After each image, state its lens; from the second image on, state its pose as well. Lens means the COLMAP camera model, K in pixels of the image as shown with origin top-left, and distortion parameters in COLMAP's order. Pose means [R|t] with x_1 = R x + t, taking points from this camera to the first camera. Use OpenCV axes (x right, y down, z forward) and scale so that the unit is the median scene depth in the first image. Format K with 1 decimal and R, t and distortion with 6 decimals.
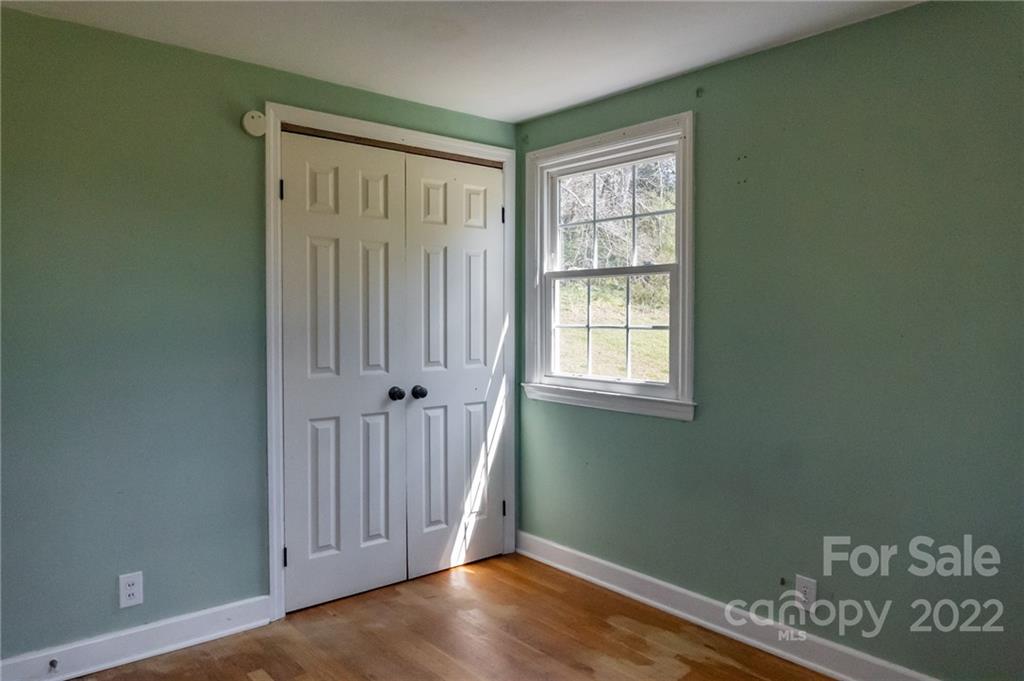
lens RADIAL K [[715.1, 0, 511.2], [0, 715.1, 339.7], [0, 0, 1]] dist [-0.018936, 0.004341]
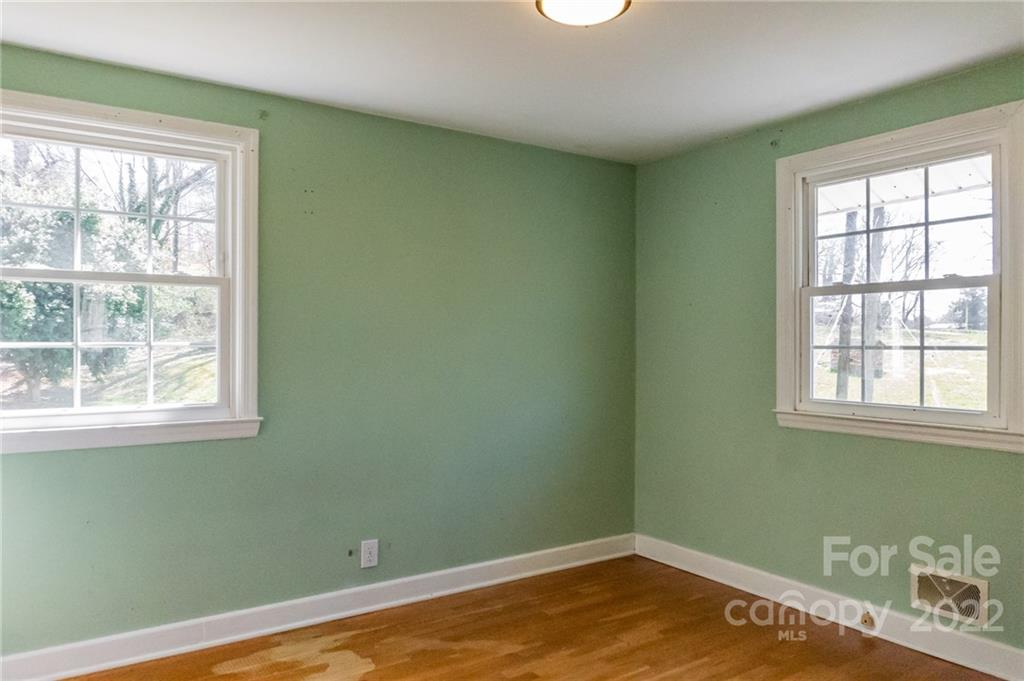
lens RADIAL K [[715.1, 0, 518.9], [0, 715.1, 342.6], [0, 0, 1]] dist [-0.018936, 0.004341]
pose [[0.100862, -0.009489, 0.994855, -0.723240], [0.037483, 0.999281, 0.005731, -0.010207], [-0.994194, 0.036712, 0.101146, 0.537528]]
